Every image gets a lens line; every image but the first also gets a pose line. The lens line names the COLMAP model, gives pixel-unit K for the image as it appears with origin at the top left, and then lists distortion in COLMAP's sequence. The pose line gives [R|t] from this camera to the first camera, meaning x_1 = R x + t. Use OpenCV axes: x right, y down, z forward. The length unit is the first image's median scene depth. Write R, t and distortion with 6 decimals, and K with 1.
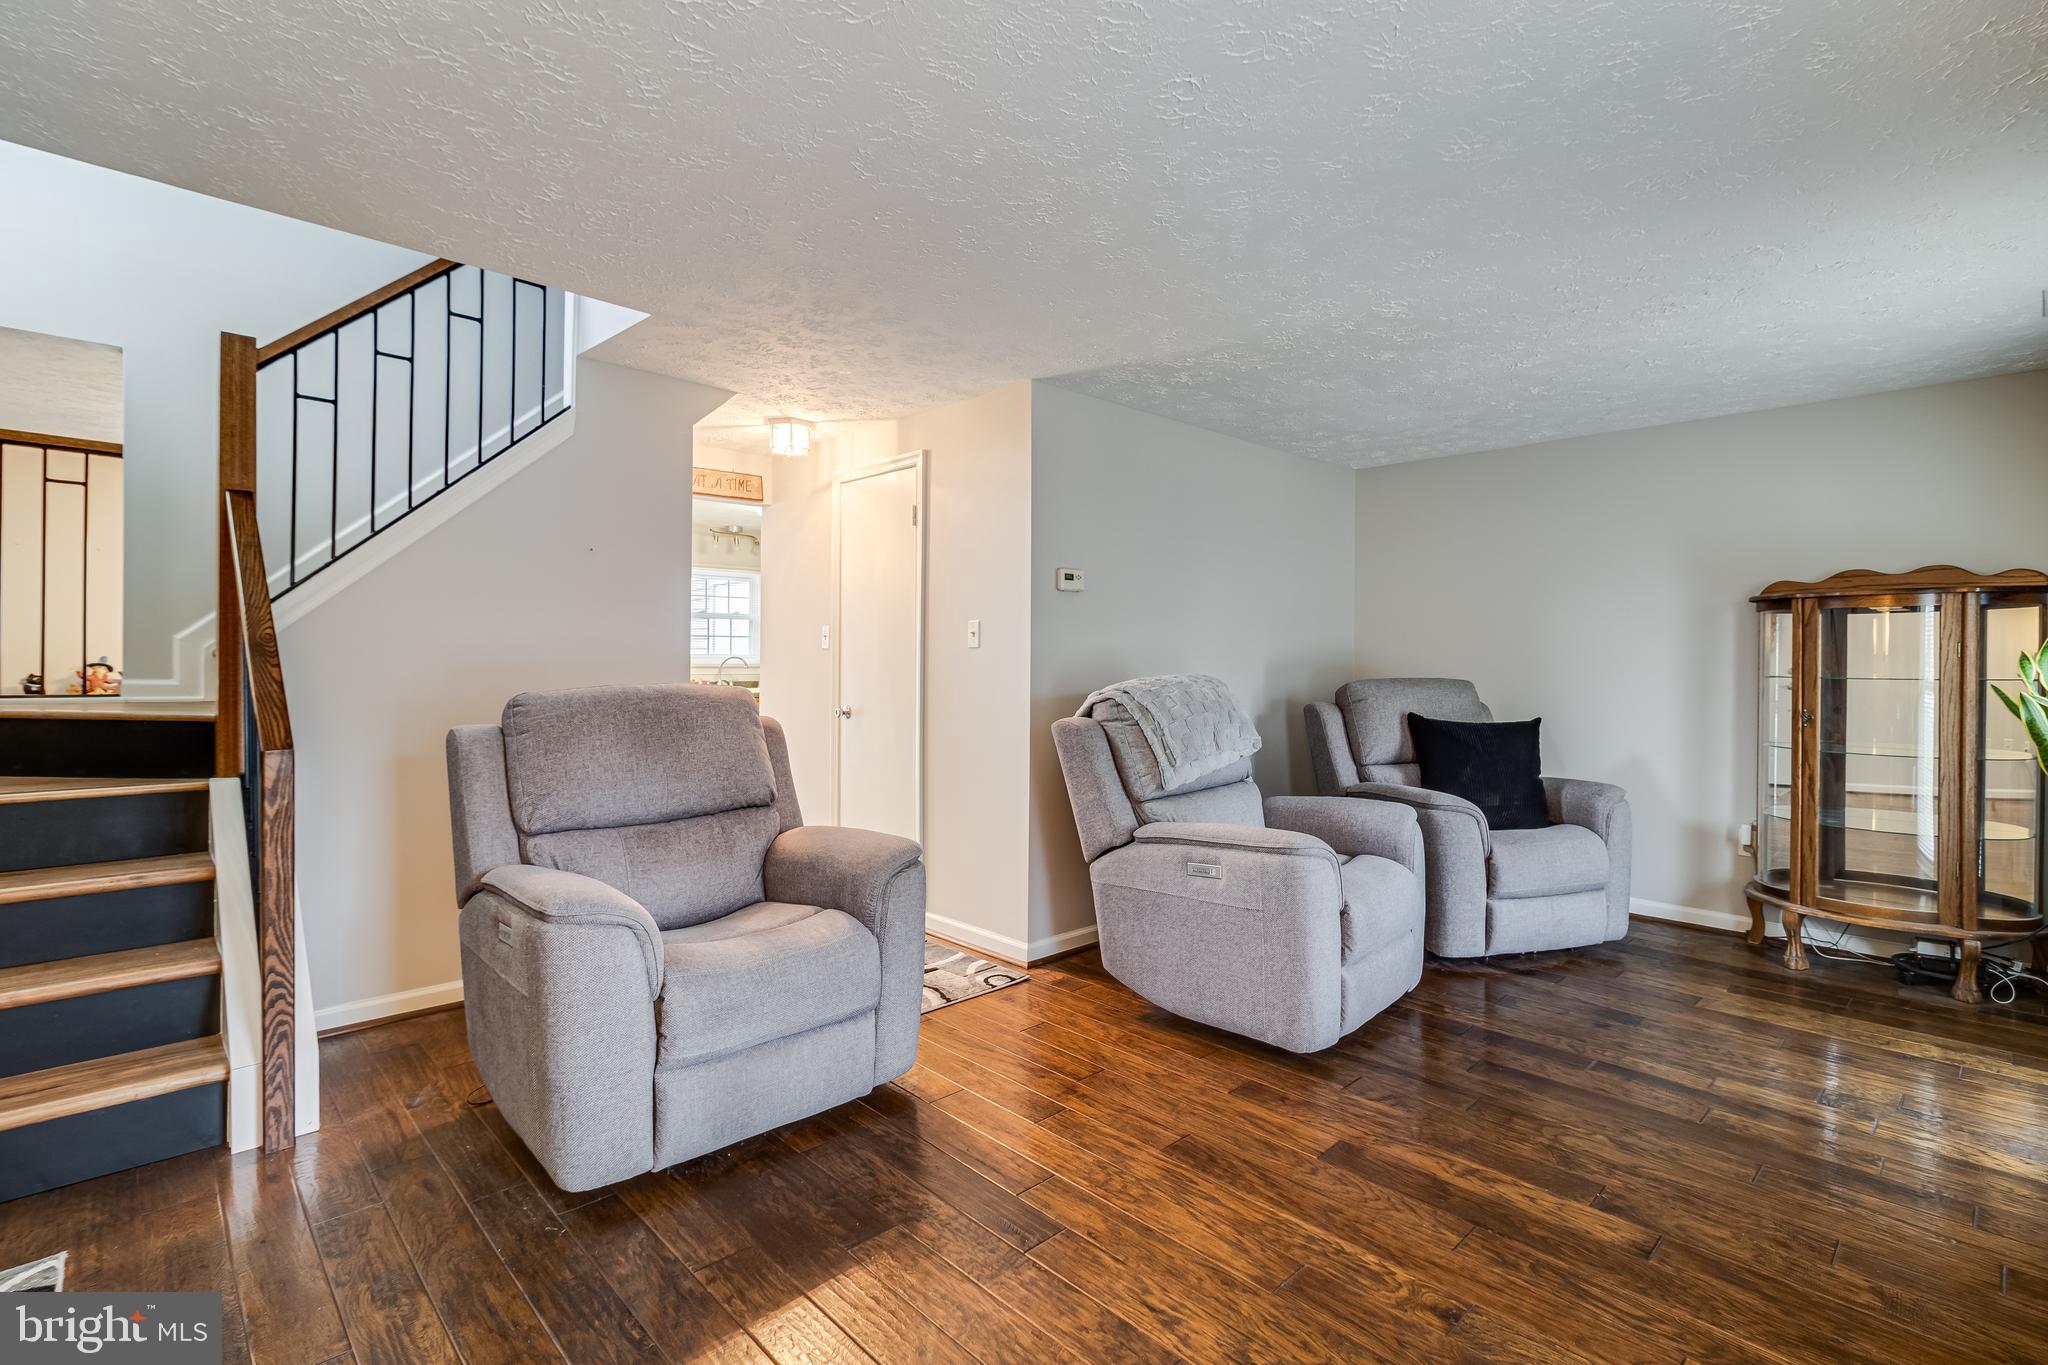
lens RADIAL K [[939.6, 0, 1022.1], [0, 939.6, 666.9], [0, 0, 1]] dist [-0.000613, 0.000887]
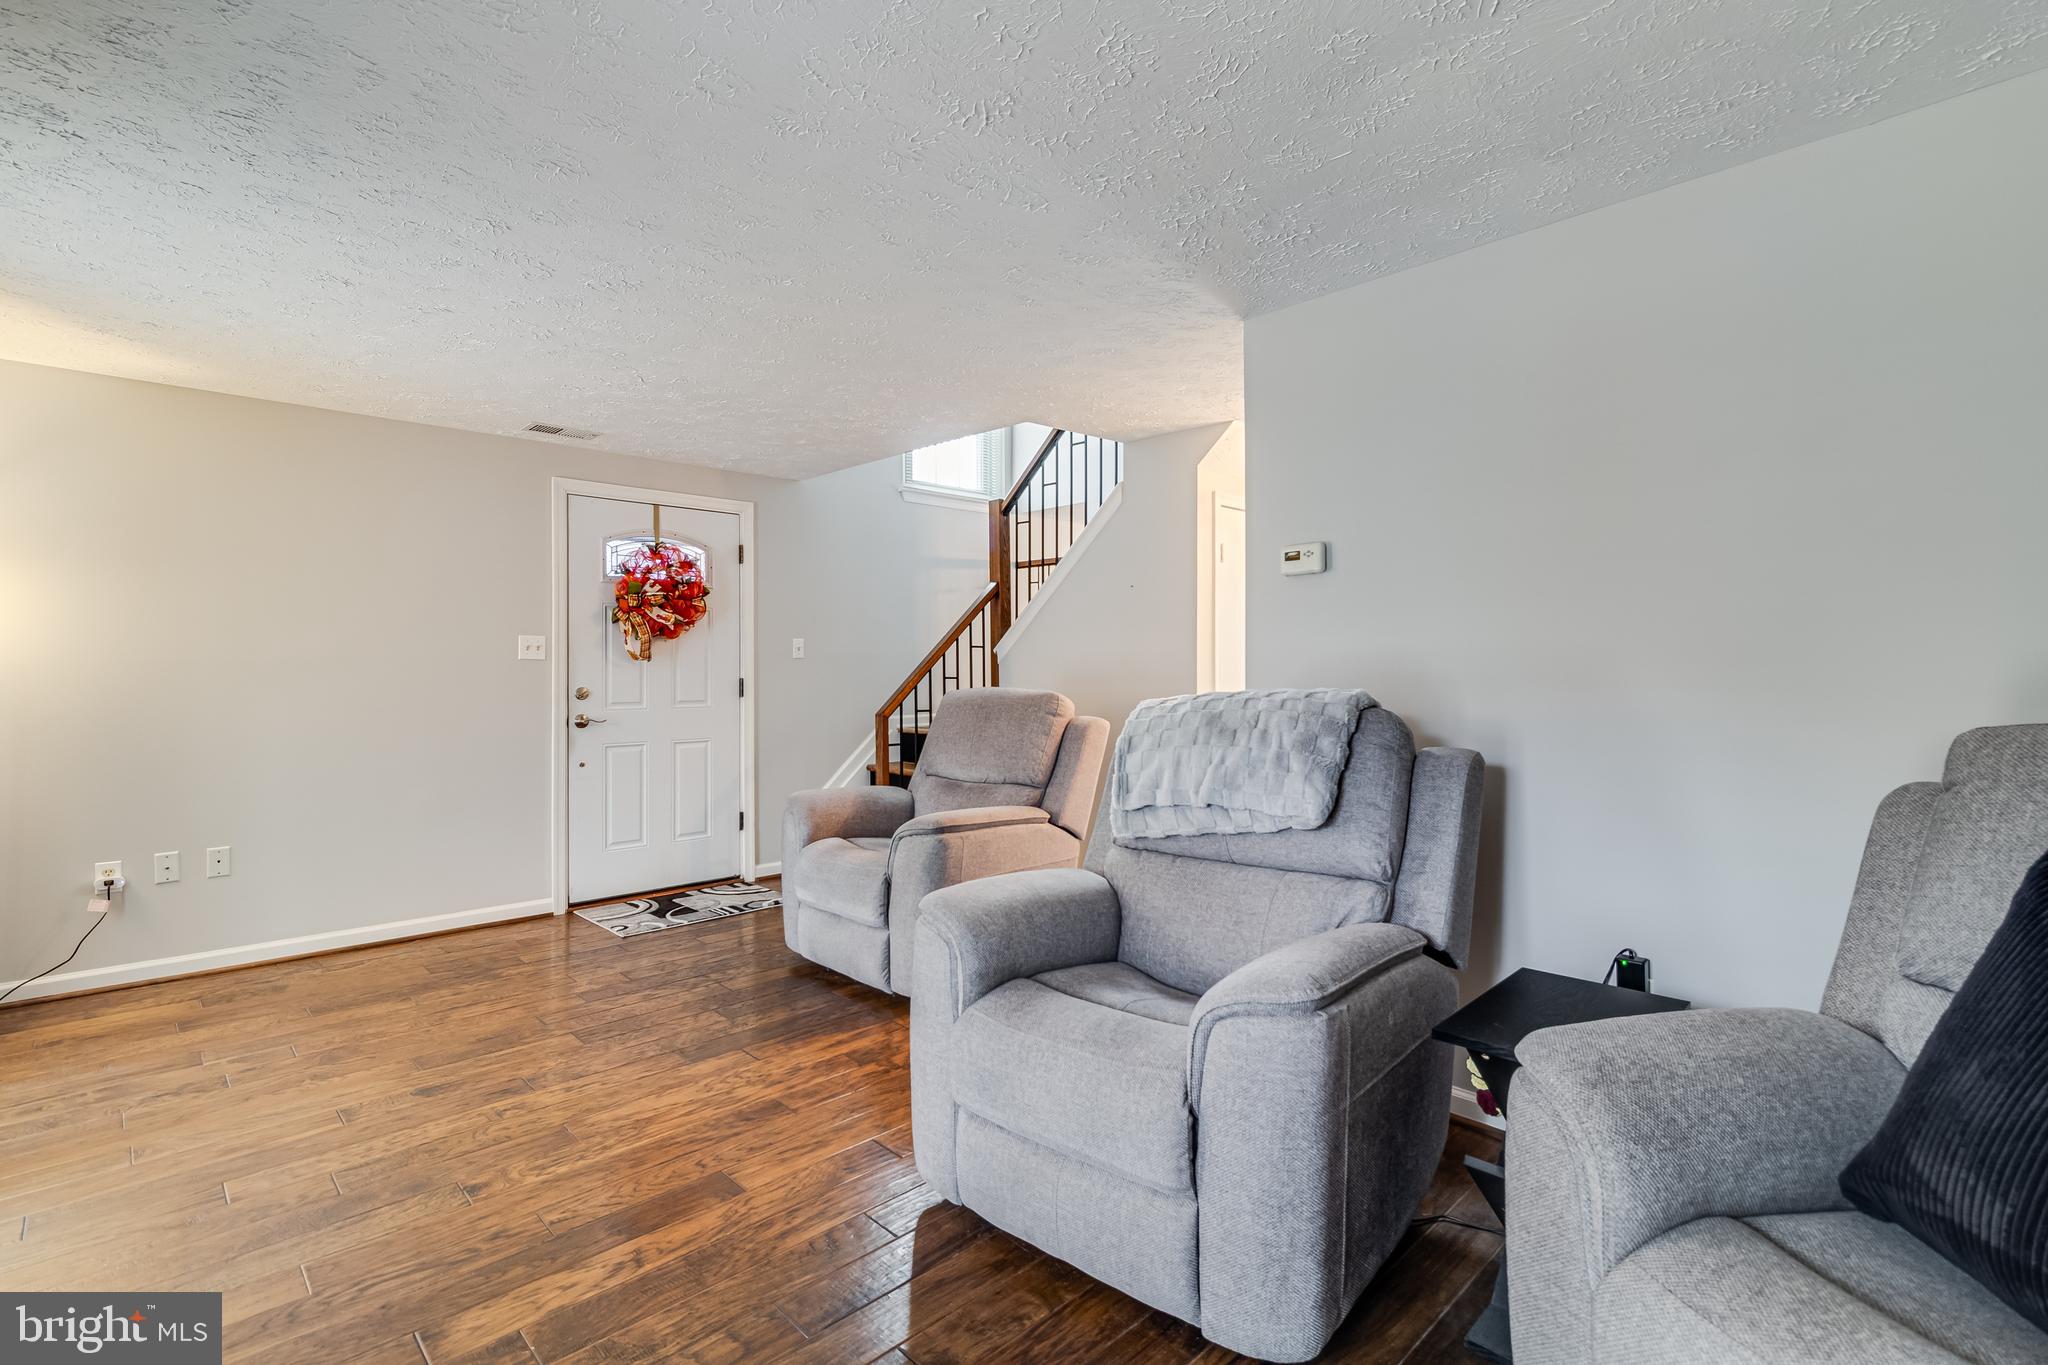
lens RADIAL K [[939.6, 0, 1035.6], [0, 939.6, 672.3], [0, 0, 1]] dist [-0.000613, 0.000887]
pose [[0.024174, -0.004541, -0.999697, 0.847651], [-0.006215, 0.999970, -0.004693, 0.000275], [0.999688, 0.006326, 0.024145, 0.840577]]
